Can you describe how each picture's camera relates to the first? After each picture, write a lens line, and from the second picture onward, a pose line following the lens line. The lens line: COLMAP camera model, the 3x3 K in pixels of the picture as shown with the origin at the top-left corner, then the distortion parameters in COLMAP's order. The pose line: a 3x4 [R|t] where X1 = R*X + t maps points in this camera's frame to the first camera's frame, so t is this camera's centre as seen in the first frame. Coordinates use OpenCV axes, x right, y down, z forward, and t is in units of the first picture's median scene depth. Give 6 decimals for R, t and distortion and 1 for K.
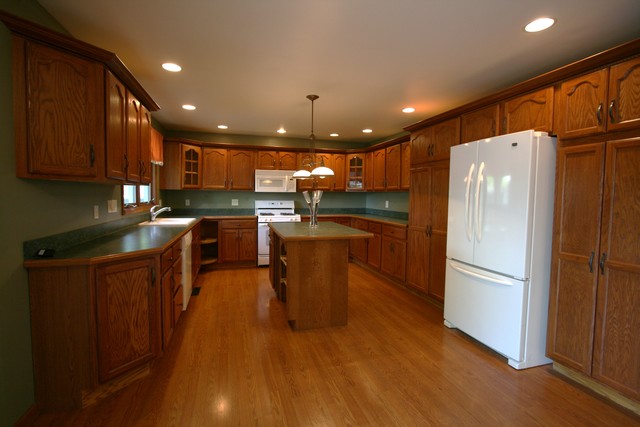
lens RADIAL K [[298.9, 0, 317.6], [0, 298.9, 211.0], [0, 0, 1]] dist [-0.005792, 0.000242]
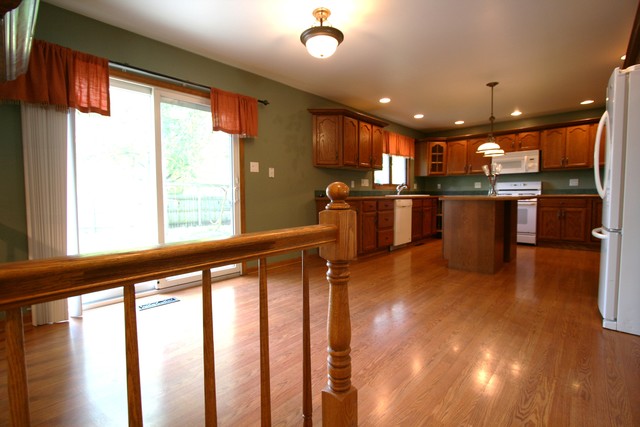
lens RADIAL K [[298.9, 0, 317.6], [0, 298.9, 211.0], [0, 0, 1]] dist [-0.005792, 0.000242]
pose [[0.504907, 0.031050, -0.862615, 0.452104], [-0.034756, 0.999274, 0.015626, 0.082226], [0.862474, 0.022092, 0.505619, -0.115917]]
